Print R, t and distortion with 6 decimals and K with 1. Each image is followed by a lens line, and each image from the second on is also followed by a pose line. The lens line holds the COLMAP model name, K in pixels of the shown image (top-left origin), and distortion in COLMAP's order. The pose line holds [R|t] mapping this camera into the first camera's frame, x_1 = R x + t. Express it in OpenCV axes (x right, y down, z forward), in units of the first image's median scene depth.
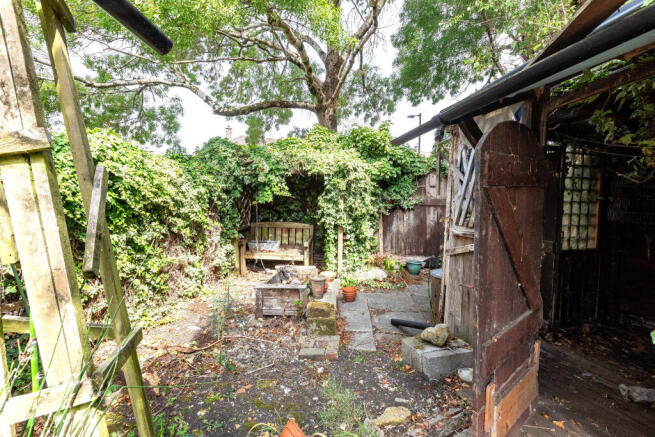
lens RADIAL K [[296.8, 0, 327.7], [0, 296.8, 215.0], [0, 0, 1]] dist [-0.001749, -0.001089]
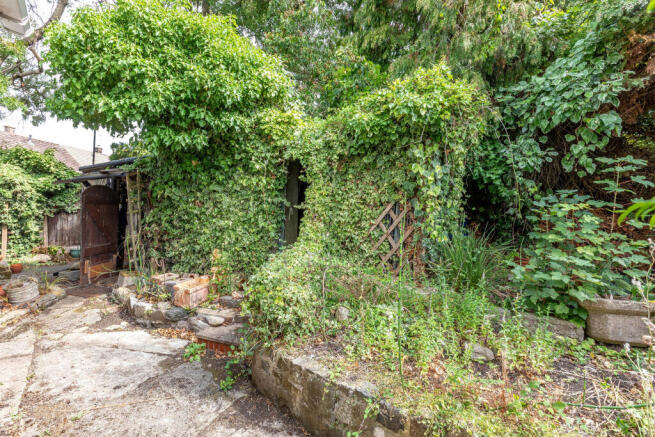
lens RADIAL K [[296.8, 0, 327.6], [0, 296.8, 215.6], [0, 0, 1]] dist [-0.001749, -0.001089]
pose [[0.592030, 0.007801, 0.805878, -0.167999], [0.011721, 0.999764, -0.018288, 0.038854], [-0.805831, 0.020273, 0.591799, -0.948845]]
